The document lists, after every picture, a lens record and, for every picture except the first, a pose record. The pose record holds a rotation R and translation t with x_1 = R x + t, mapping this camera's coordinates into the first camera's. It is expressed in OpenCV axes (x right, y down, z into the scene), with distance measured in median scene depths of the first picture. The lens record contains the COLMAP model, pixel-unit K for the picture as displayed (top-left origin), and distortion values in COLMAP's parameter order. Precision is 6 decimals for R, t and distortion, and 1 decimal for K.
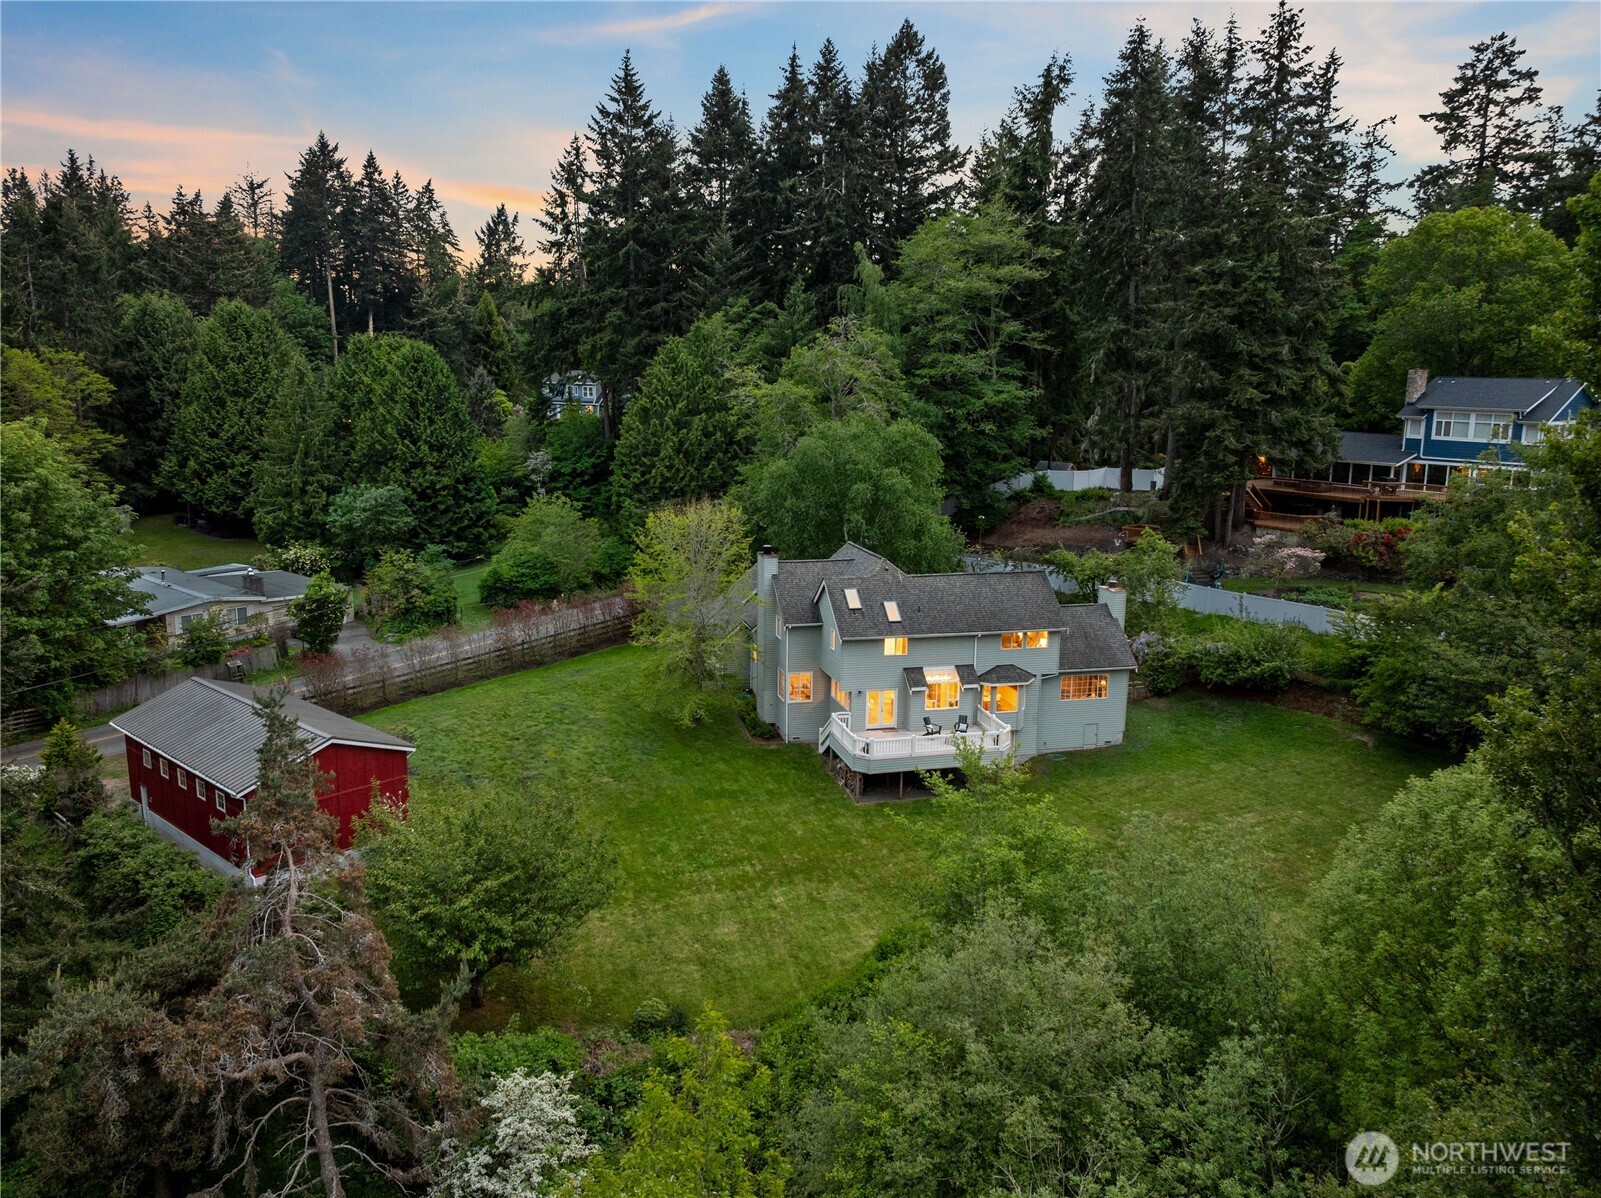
lens RADIAL K [[1110.5, 0, 799.9], [0, 1110.5, 598.5], [0, 0, 1]] dist [-0.012456, -0.002976]
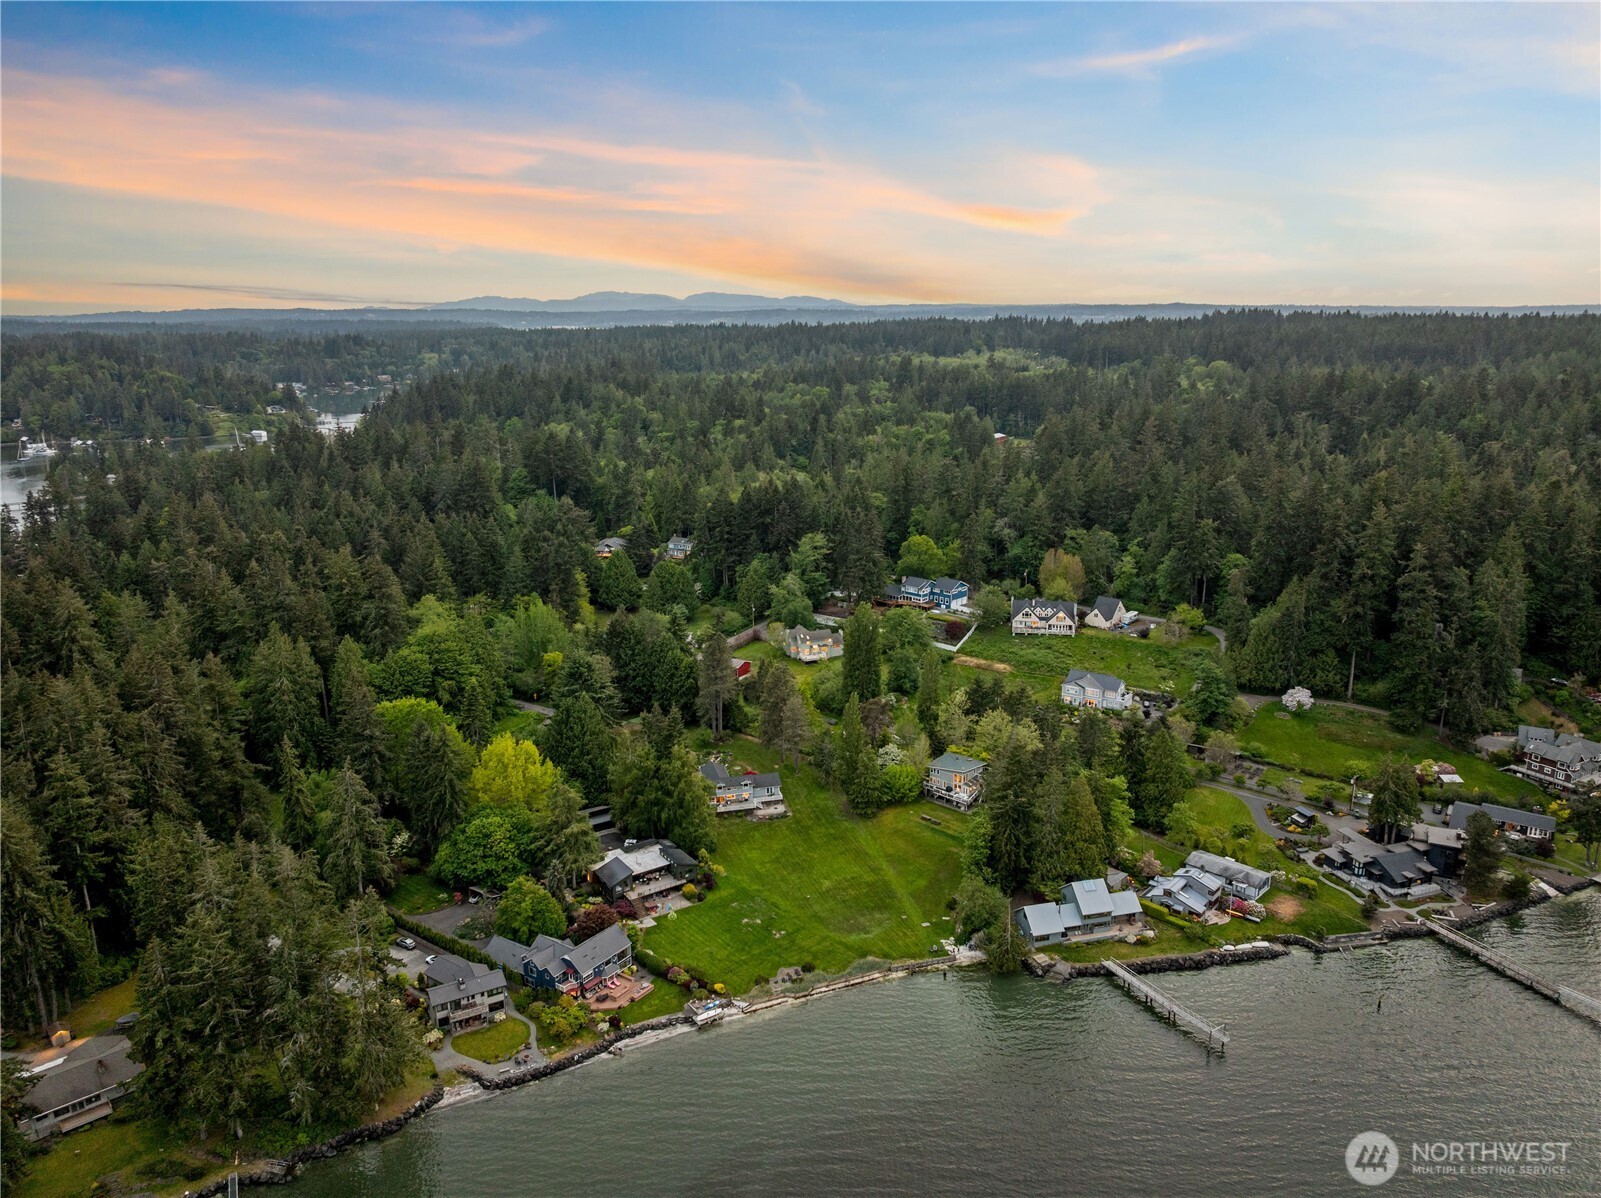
lens RADIAL K [[1110.5, 0, 800.0], [0, 1110.5, 599.5], [0, 0, 1]] dist [-0.012456, -0.002976]
pose [[0.988009, -0.057143, 0.143431, -0.885328], [0.045011, 0.995238, 0.086455, -0.775128], [-0.147688, -0.078962, 0.985877, -5.426664]]
